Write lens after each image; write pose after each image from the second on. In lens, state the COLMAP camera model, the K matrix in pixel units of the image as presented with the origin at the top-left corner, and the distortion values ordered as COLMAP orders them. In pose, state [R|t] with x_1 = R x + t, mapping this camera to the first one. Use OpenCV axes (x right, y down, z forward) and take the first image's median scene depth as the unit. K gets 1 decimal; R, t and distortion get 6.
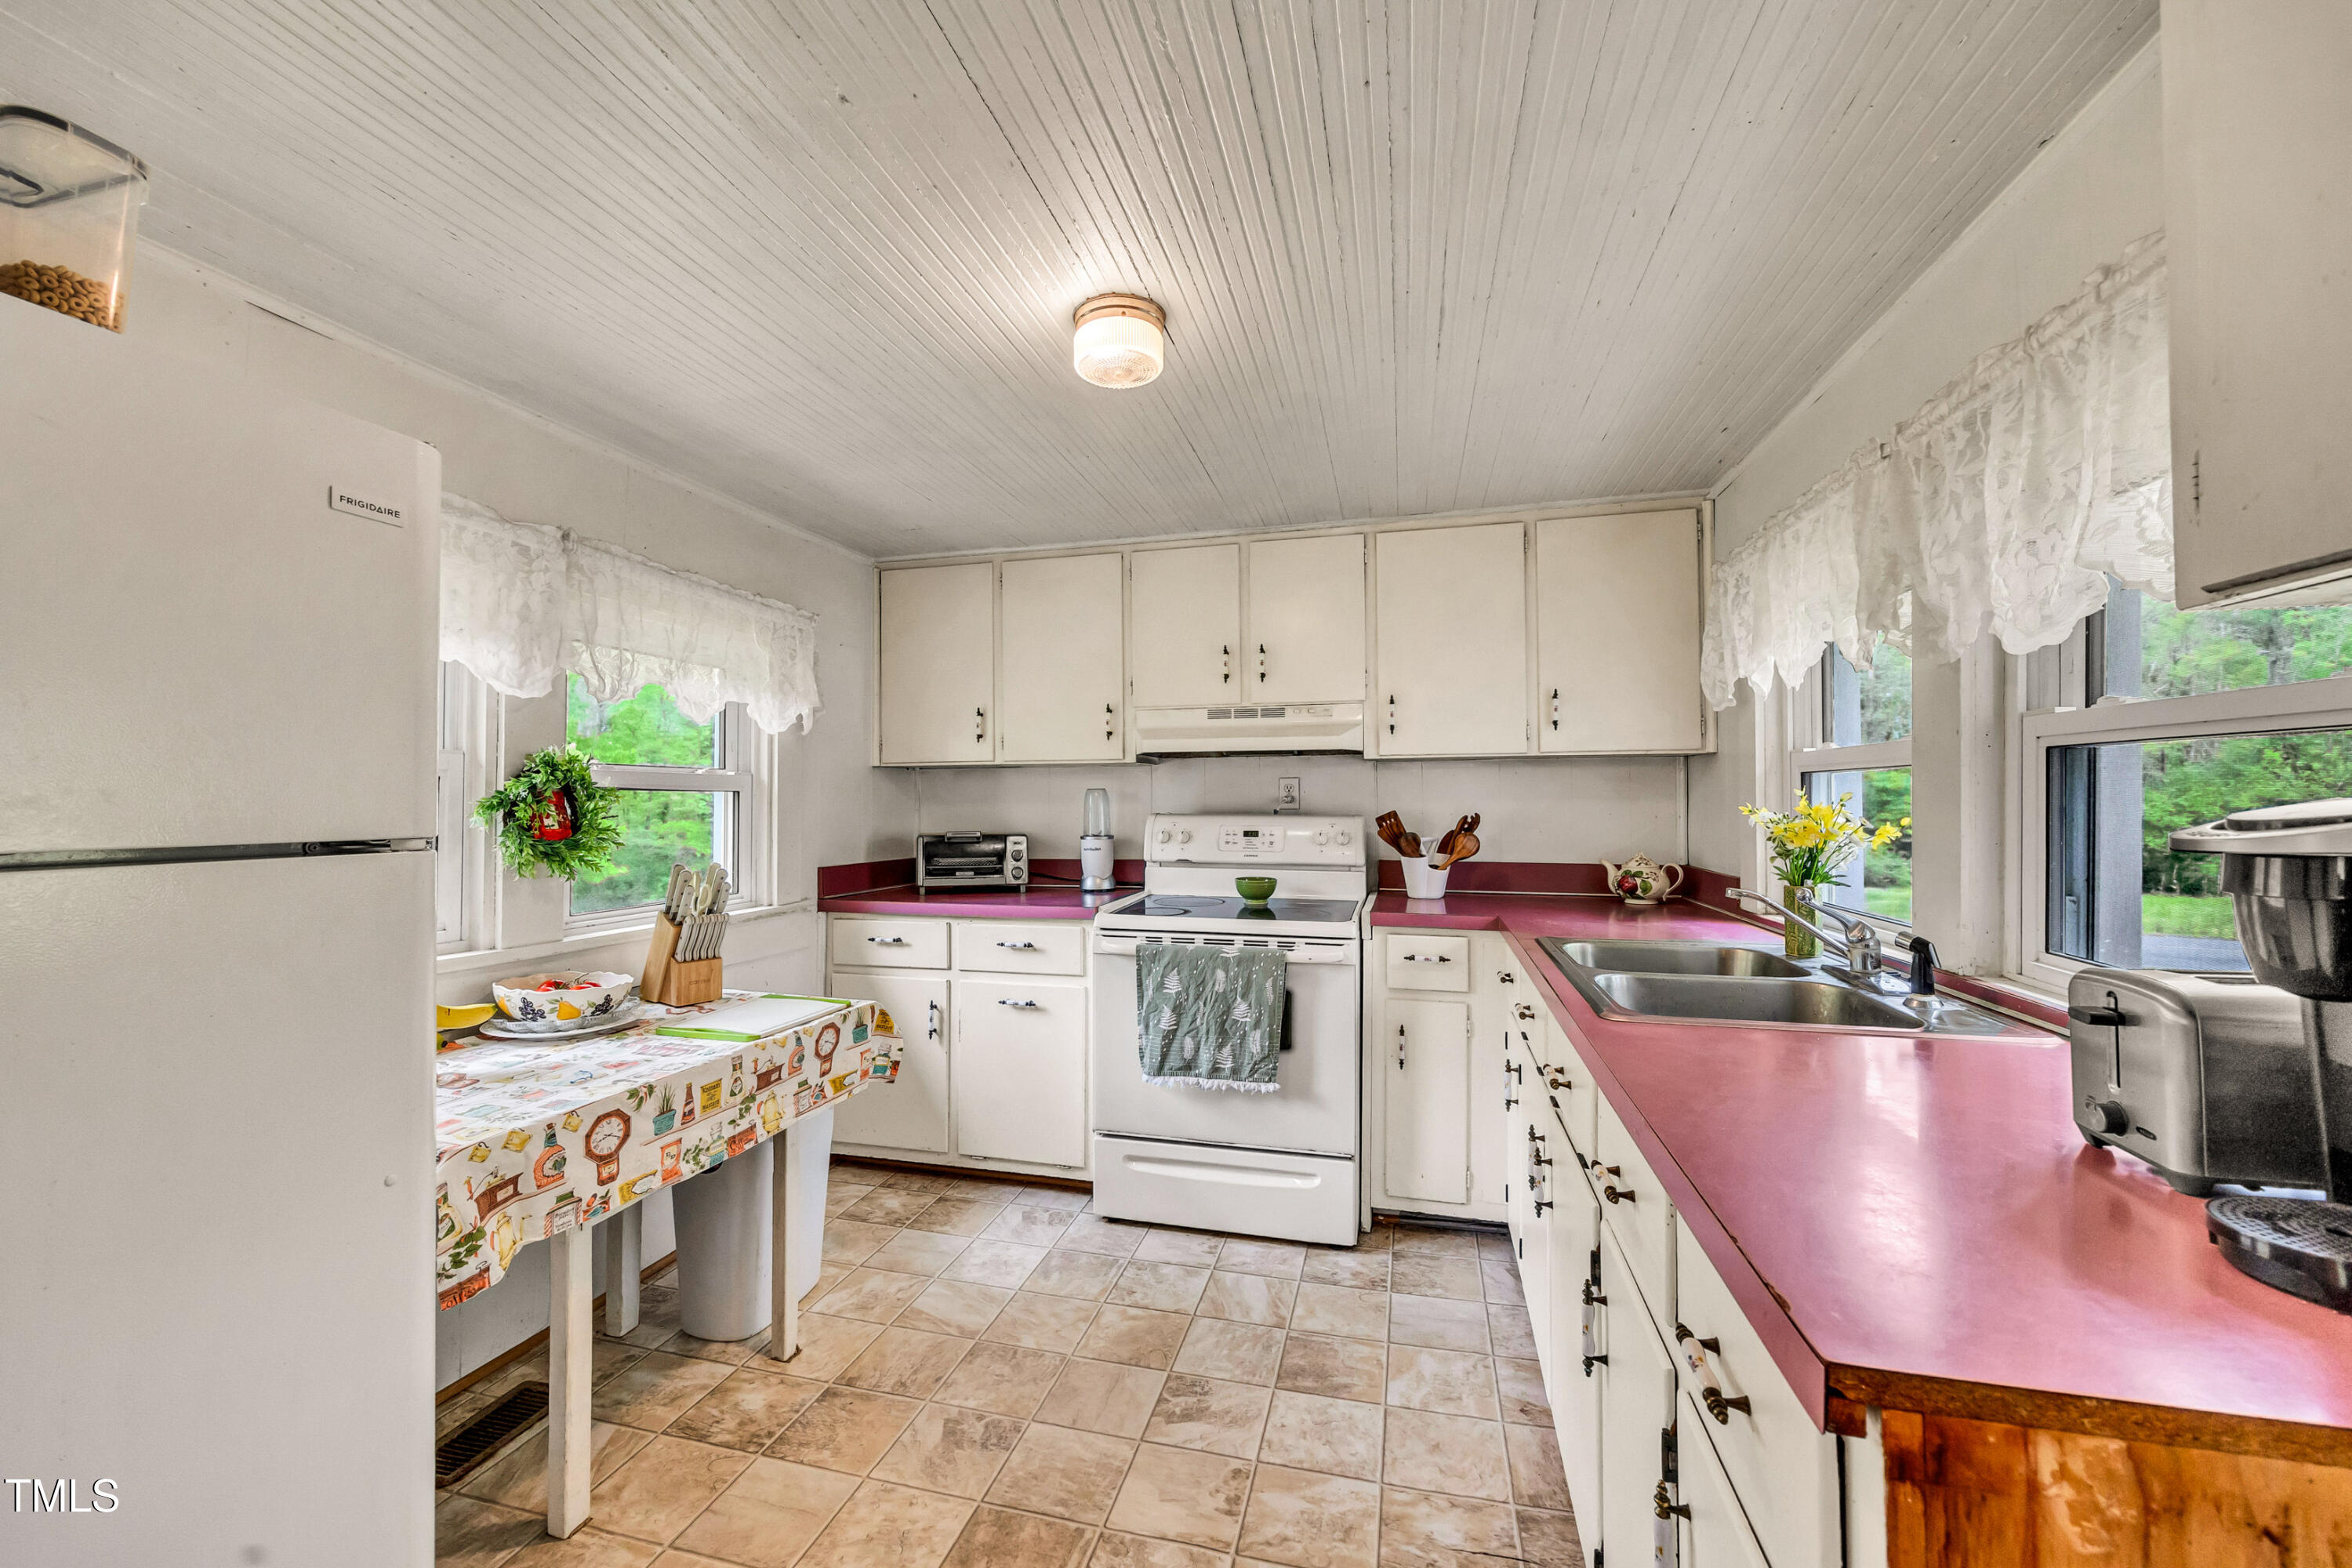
lens RADIAL K [[951.0, 0, 1180.6], [0, 951.0, 790.5], [0, 0, 1]] dist [-0.003938, -0.000360]
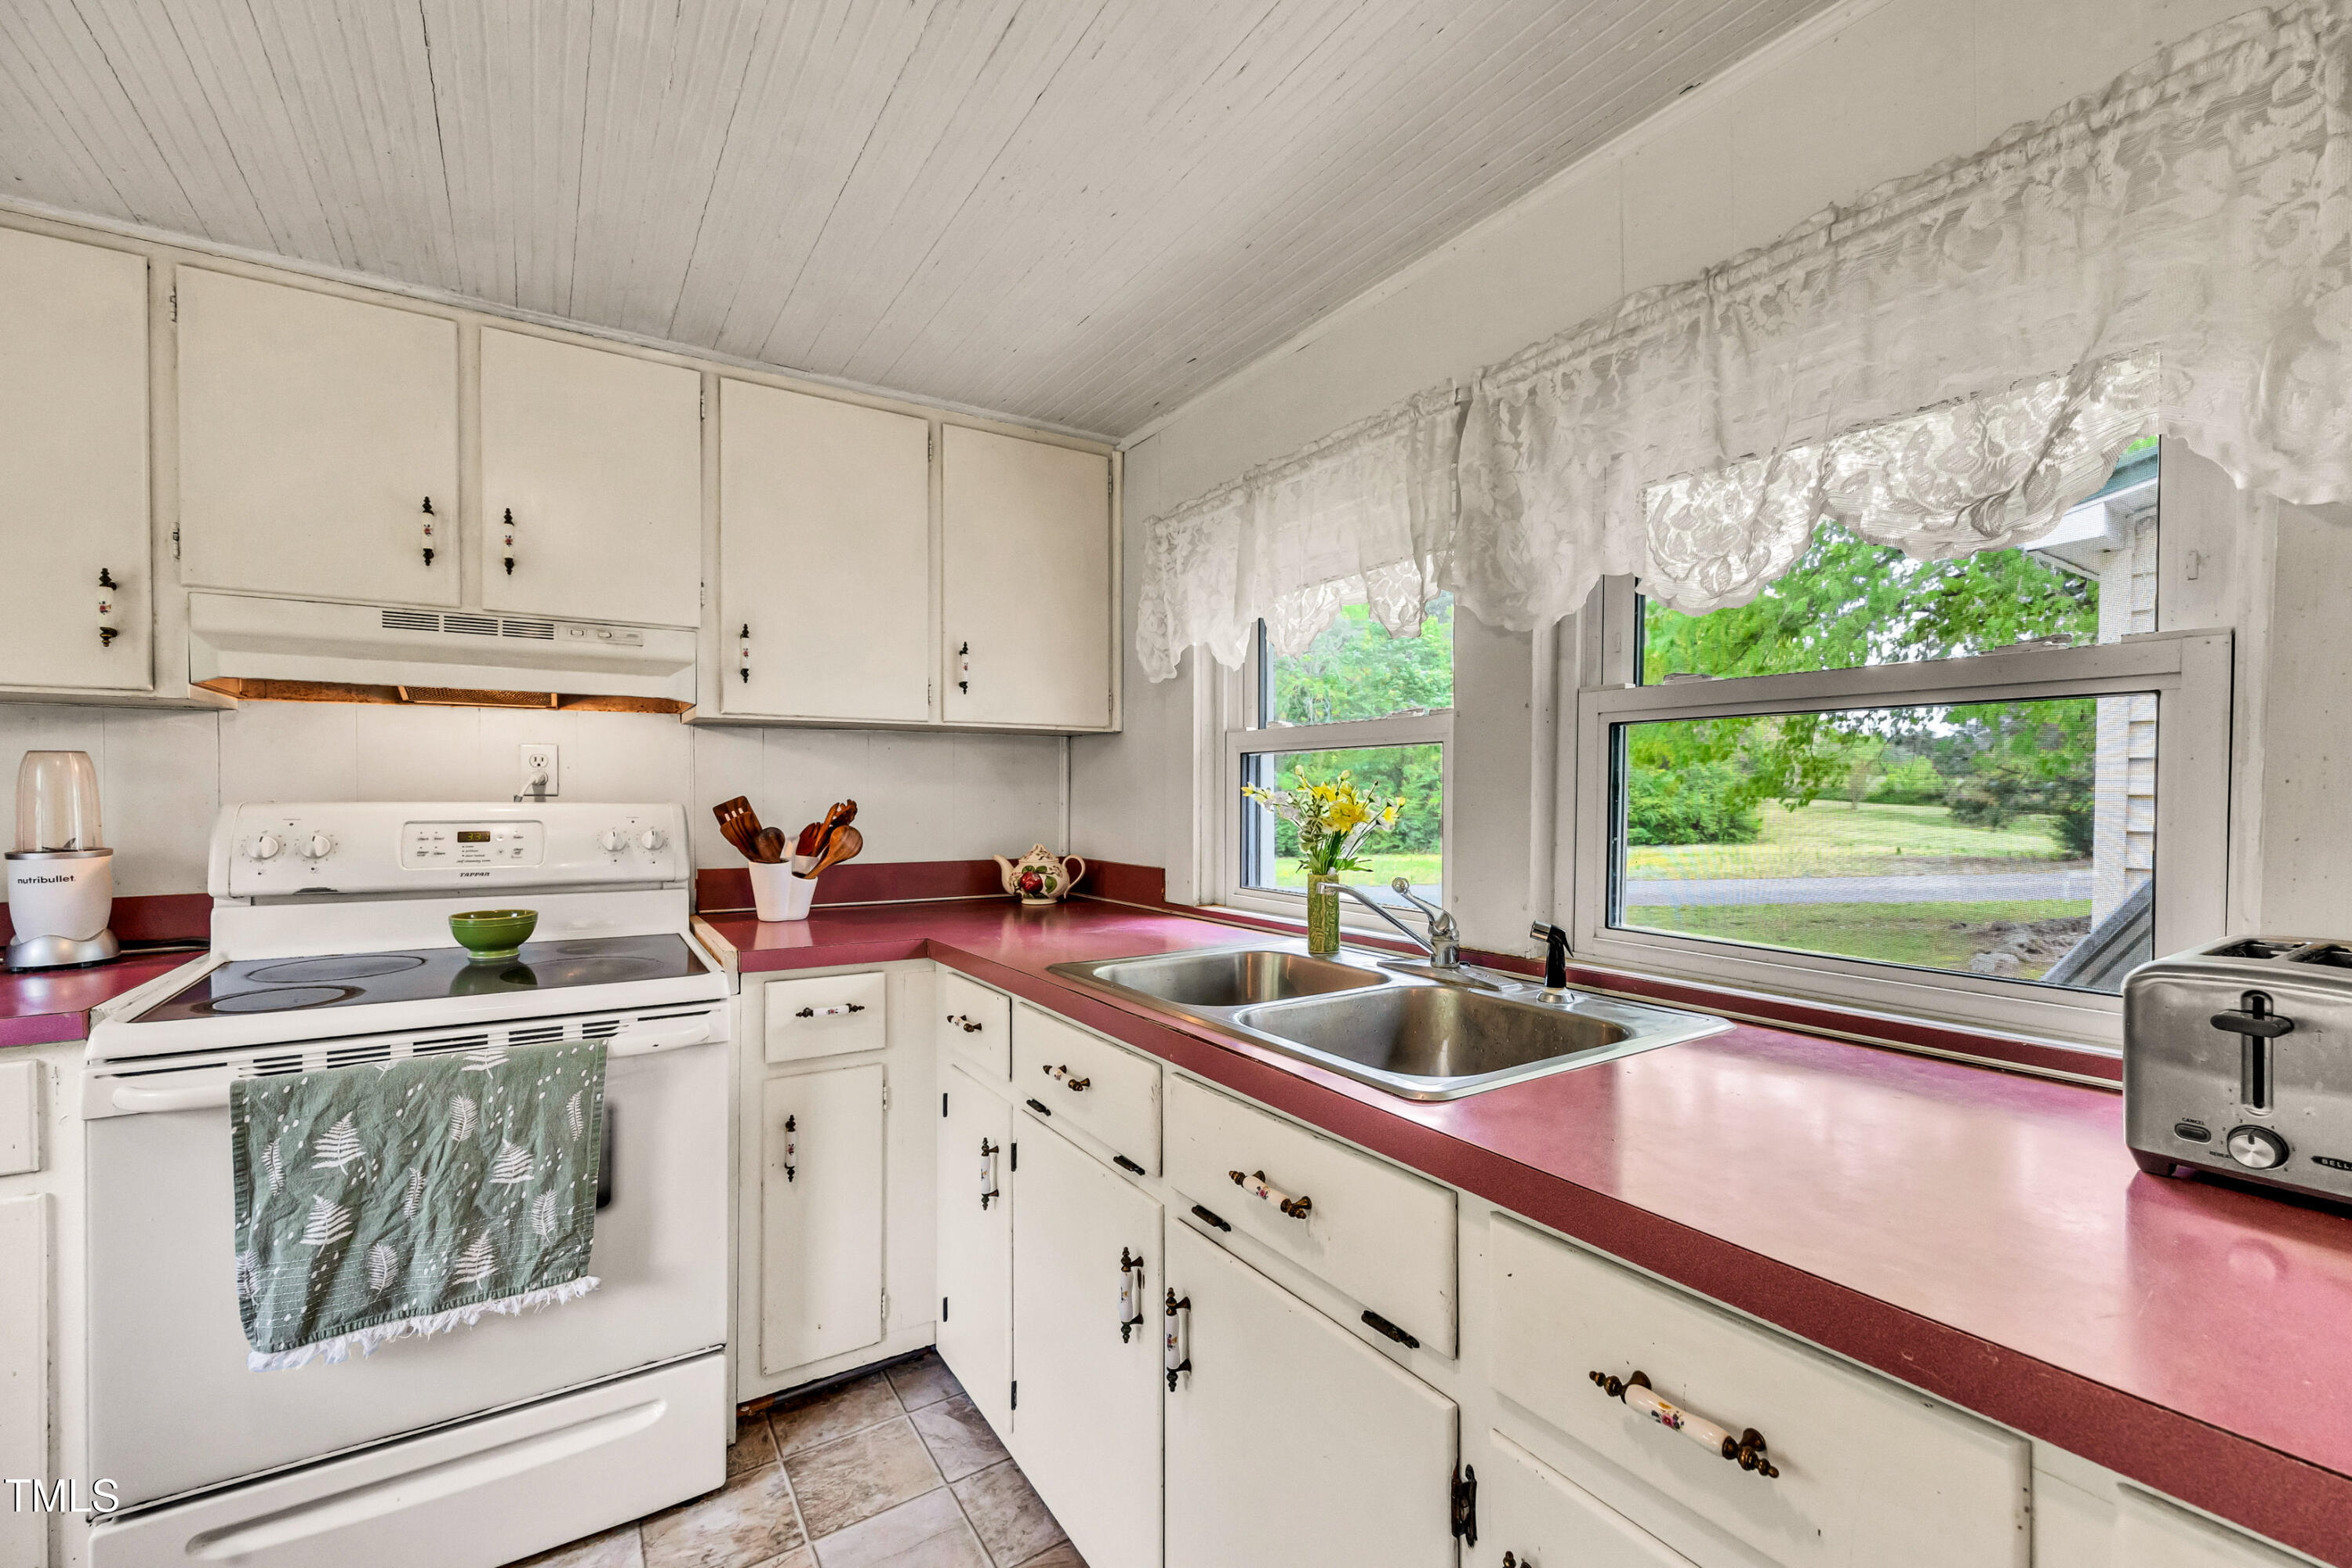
lens RADIAL K [[951.0, 0, 1179.6], [0, 951.0, 802.1], [0, 0, 1]] dist [-0.003938, -0.000360]
pose [[0.678566, -0.003661, 0.734530, -0.071010], [-0.009481, 0.999861, 0.013741, 0.014770], [-0.734478, -0.016288, 0.678437, 0.349340]]
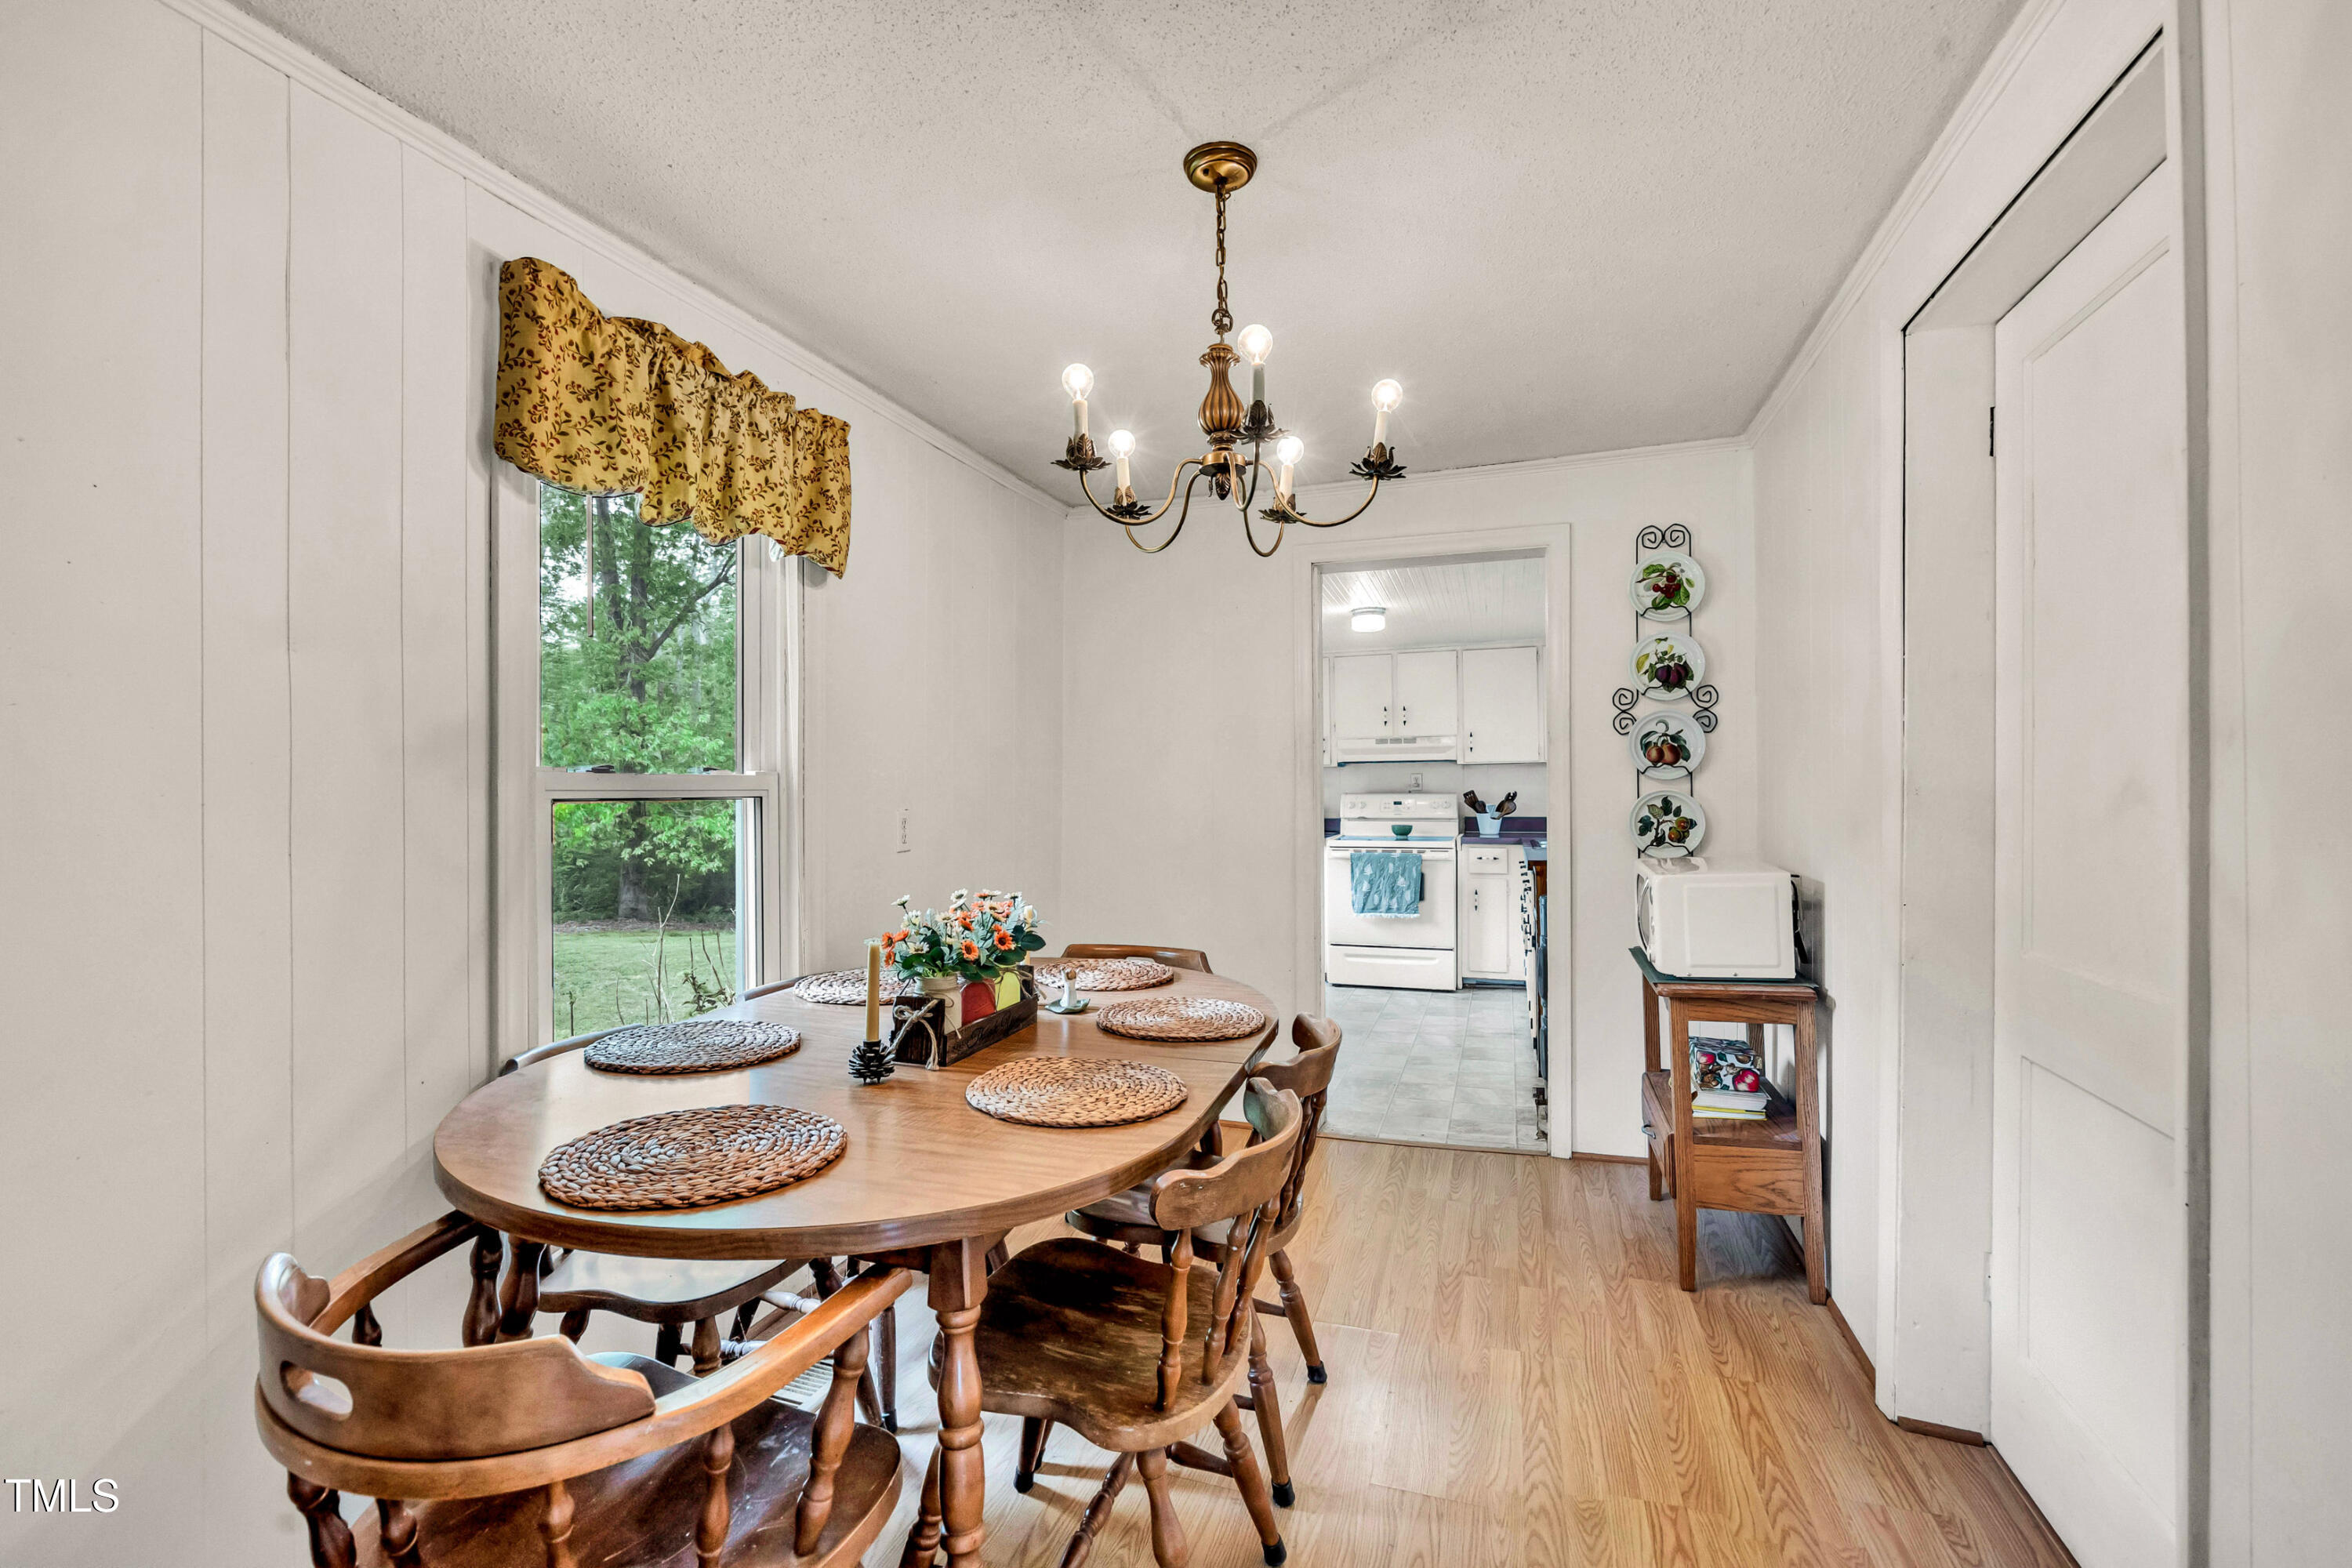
lens RADIAL K [[1062.3, 0, 1185.3], [0, 1062.3, 781.2], [0, 0, 1]] dist [-0.000713, -0.000006]
pose [[0.998404, -0.006530, -0.056100, -0.282178], [0.006510, 0.999979, -0.000541, -0.000312], [0.056103, 0.000175, 0.998425, -1.410345]]
